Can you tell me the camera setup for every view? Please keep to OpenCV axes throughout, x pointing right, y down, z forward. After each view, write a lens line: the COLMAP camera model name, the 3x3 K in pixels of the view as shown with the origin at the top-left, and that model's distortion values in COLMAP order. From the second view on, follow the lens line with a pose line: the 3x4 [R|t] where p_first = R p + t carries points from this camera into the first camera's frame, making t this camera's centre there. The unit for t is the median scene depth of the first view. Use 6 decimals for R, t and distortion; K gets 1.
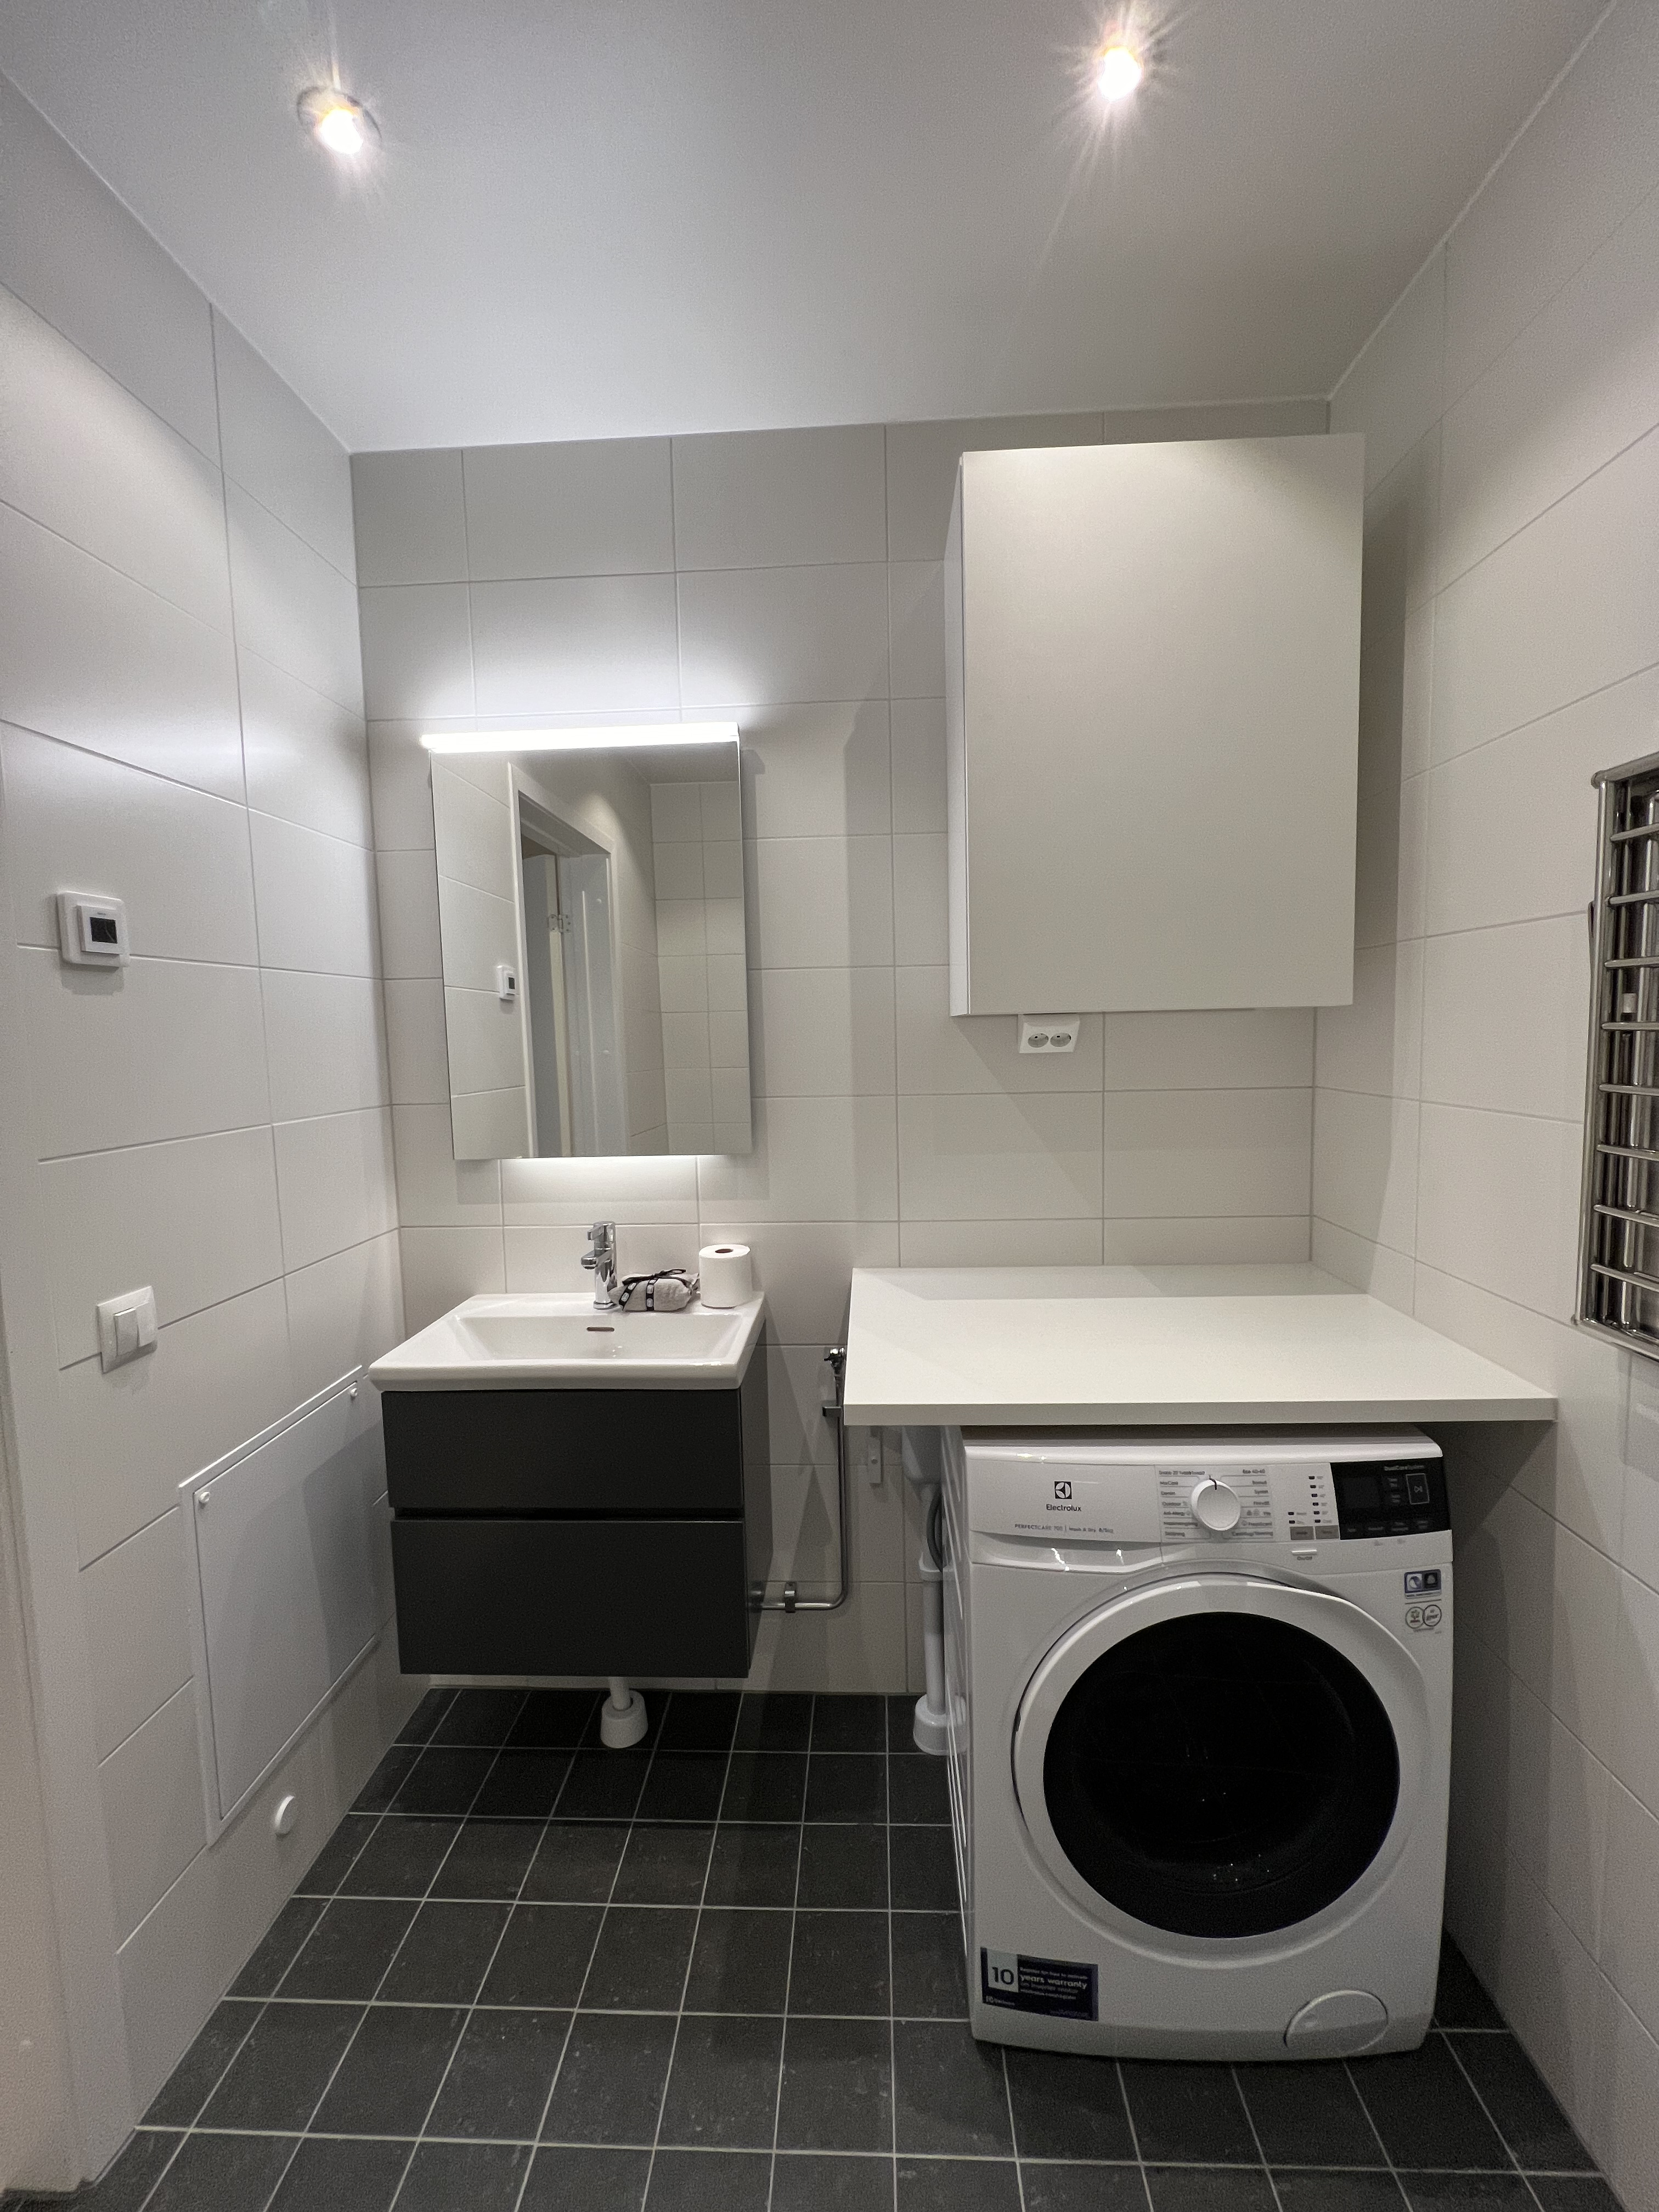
lens RADIAL K [[878.4, 0, 835.2], [0, 878.4, 1113.3], [0, 0, 1]] dist [0.002514, 0.000956]
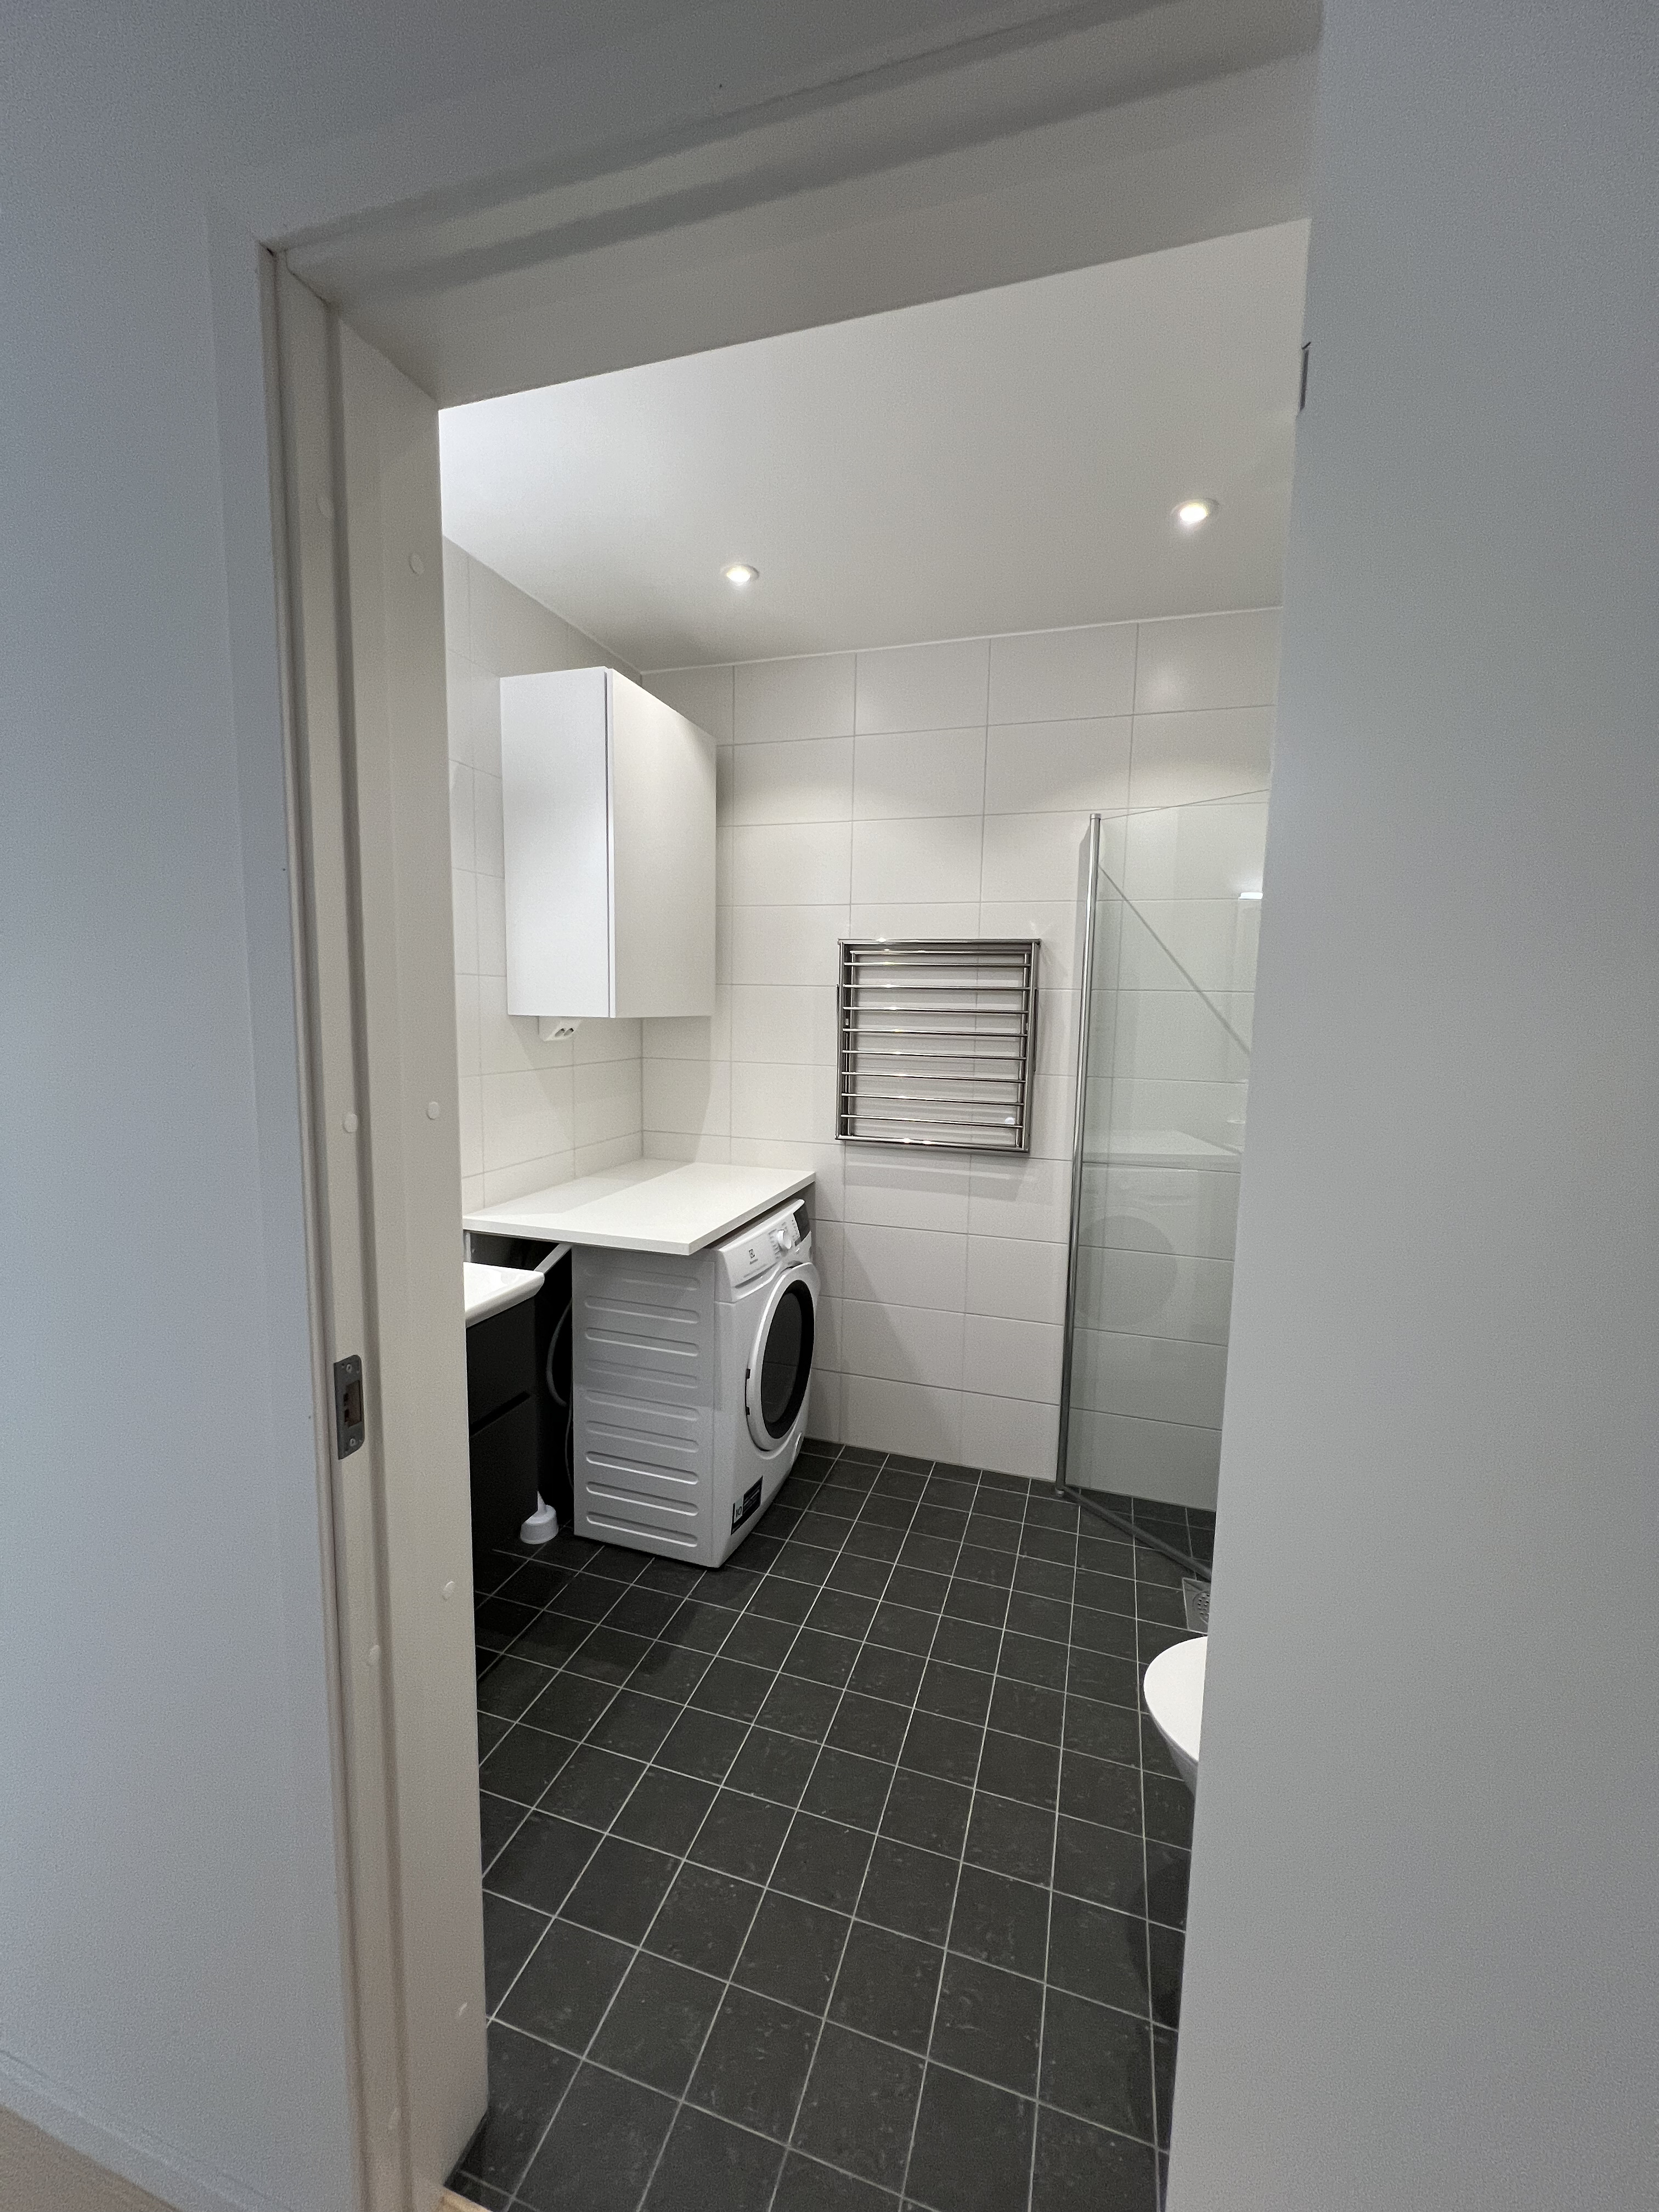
lens RADIAL K [[878.4, 0, 836.2], [0, 878.4, 1099.5], [0, 0, 1]] dist [0.002514, 0.000956]
pose [[0.269038, -0.080540, 0.959756, -1.610315], [0.063391, 0.995817, 0.065796, -0.056079], [-0.961041, 0.043138, 0.273018, 0.219294]]
